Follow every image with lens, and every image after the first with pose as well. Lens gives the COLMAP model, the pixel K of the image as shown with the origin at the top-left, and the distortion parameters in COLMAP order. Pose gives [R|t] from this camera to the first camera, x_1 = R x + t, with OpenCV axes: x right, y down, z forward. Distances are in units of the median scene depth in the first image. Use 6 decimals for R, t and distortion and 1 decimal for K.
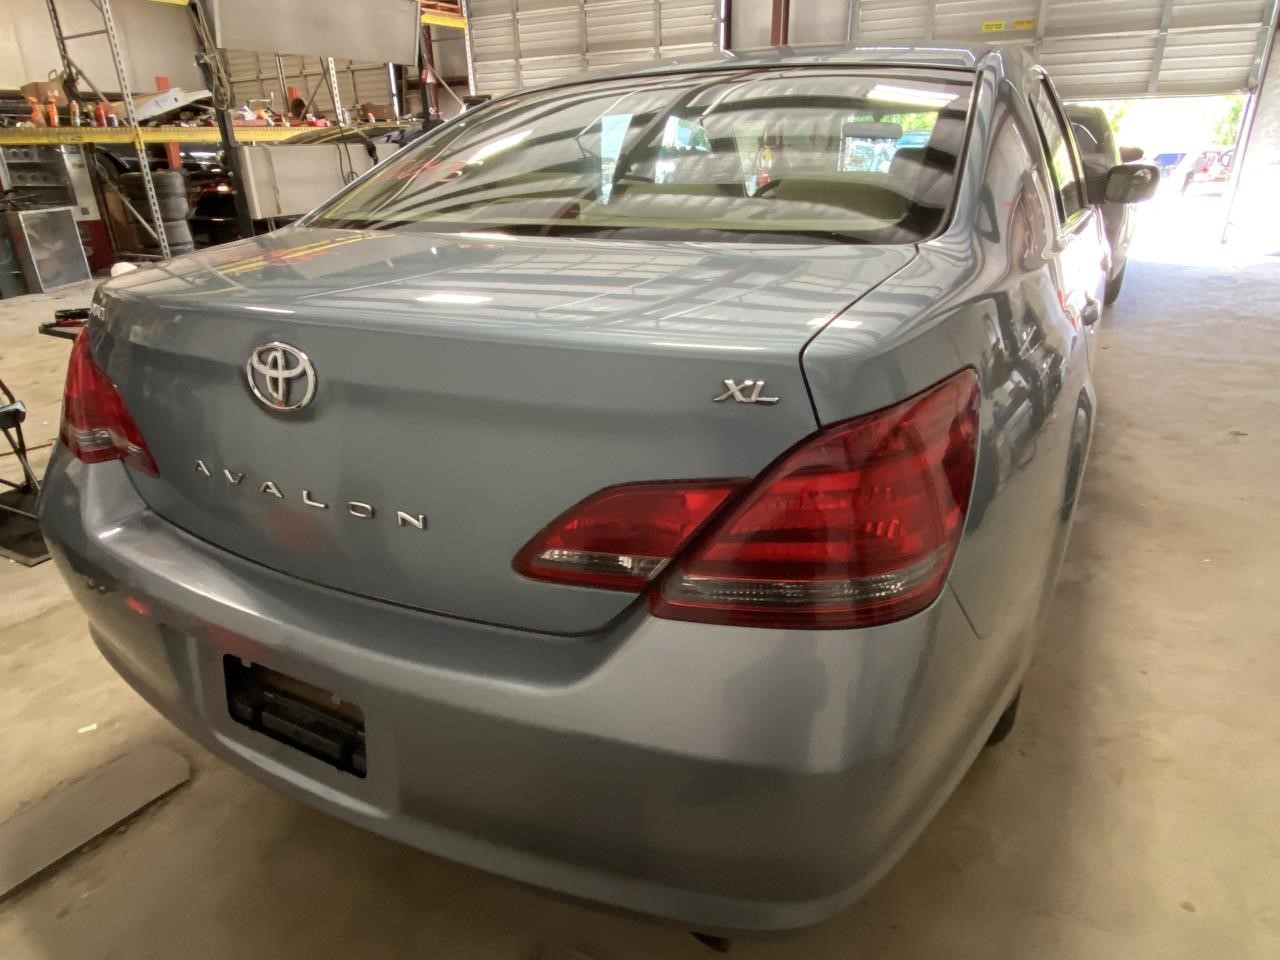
lens RADIAL K [[790.1, 0, 643.2], [0, 790.1, 480.1], [0, 0, 1]] dist [0.024487, -0.002785]
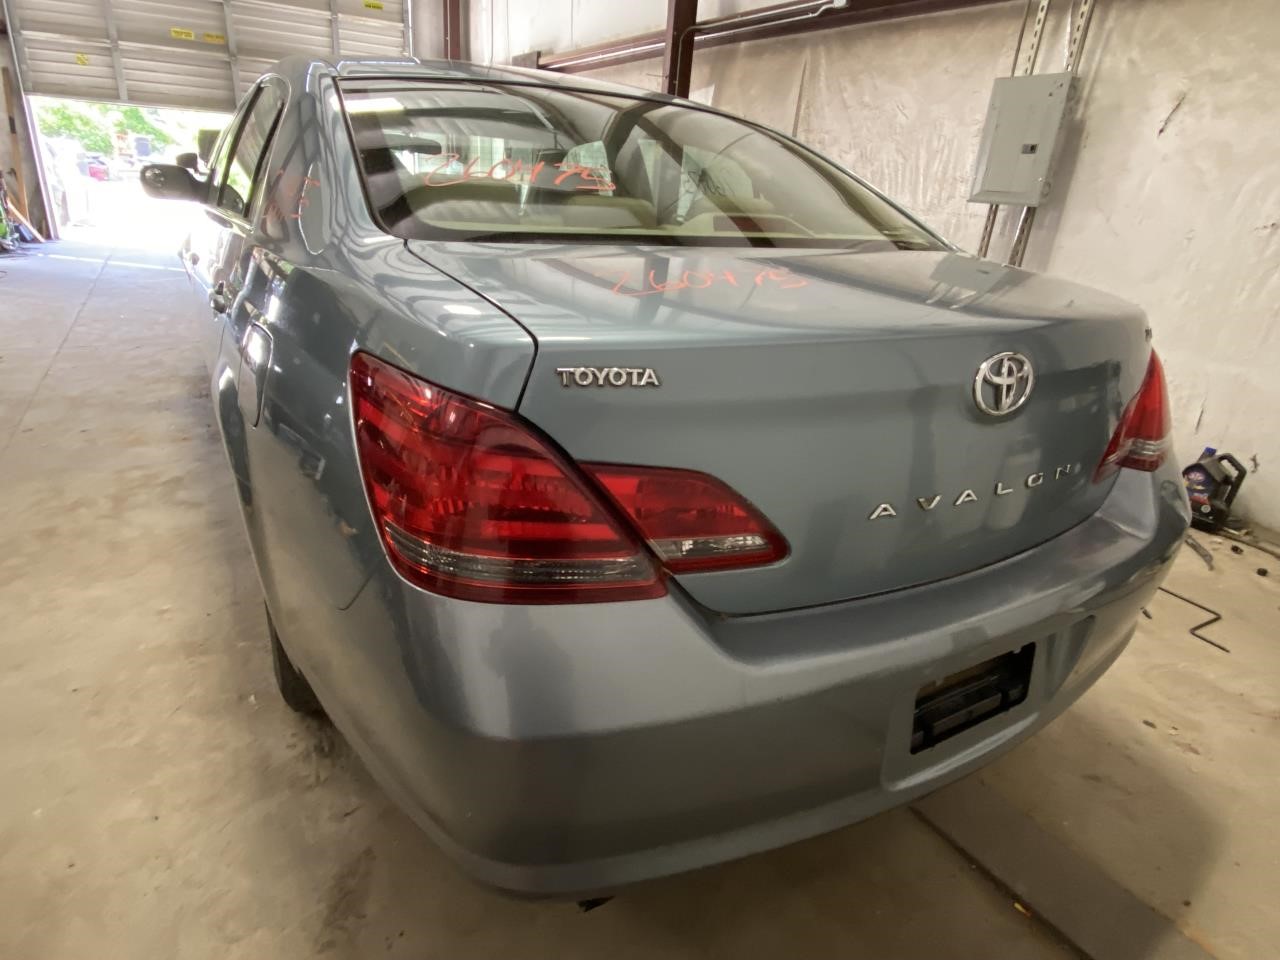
lens RADIAL K [[726.2, 0, 633.0], [0, 726.2, 473.3], [0, 0, 1]] dist [0.006227, -0.004302]
pose [[0.546114, -0.279482, 0.789715, -1.463889], [0.267410, 0.951546, 0.151831, -0.282715], [-0.793884, 0.128261, 0.594389, 0.780772]]
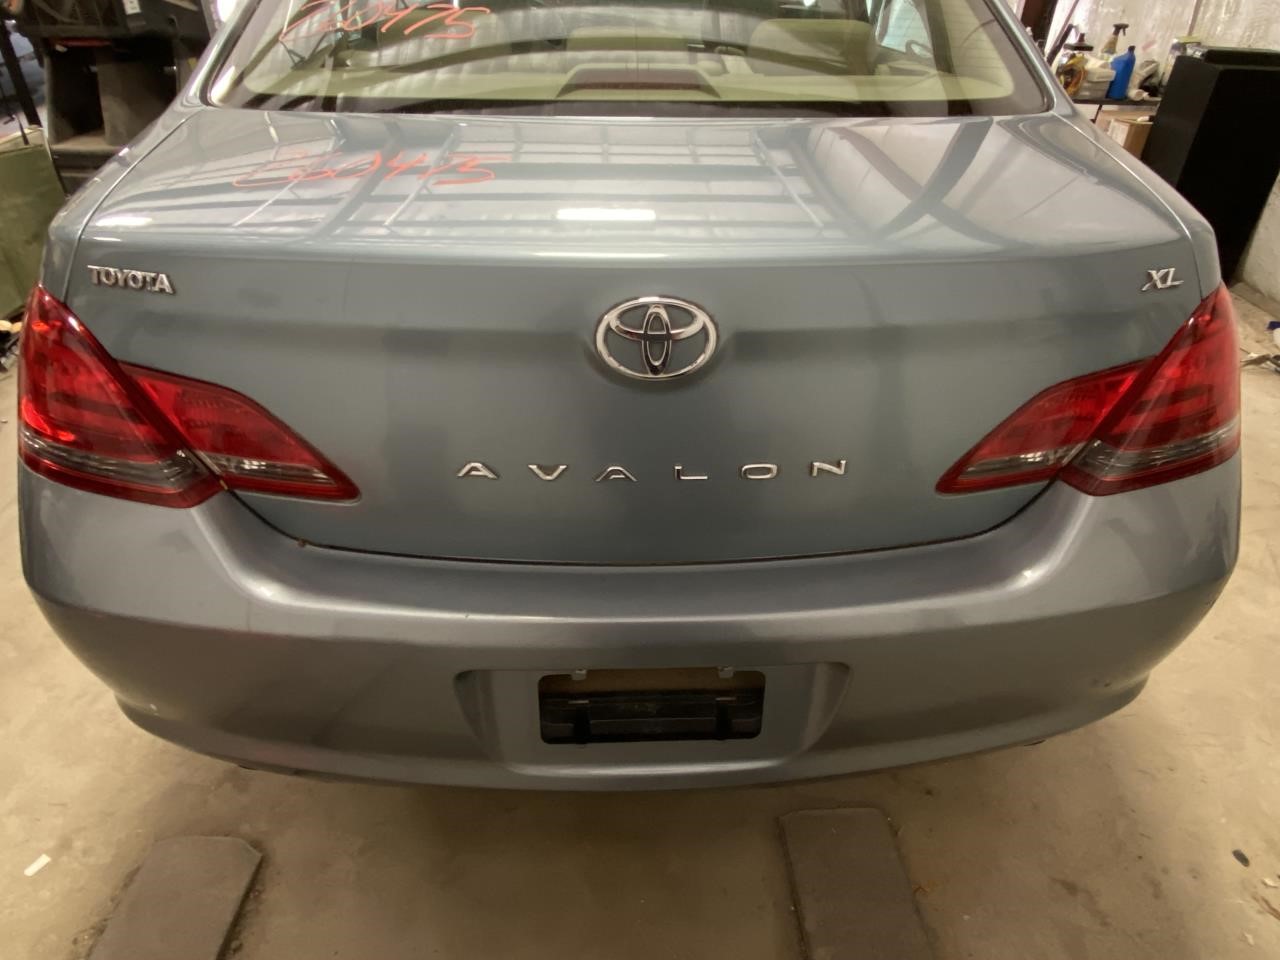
lens RADIAL K [[790.1, 0, 637.7], [0, 790.1, 490.0], [0, 0, 1]] dist [0.024487, -0.002785]
pose [[0.865746, -0.252448, 0.432150, -0.820294], [0.172235, 0.961005, 0.216343, -0.151323], [-0.469914, -0.112867, 0.875467, 0.254369]]
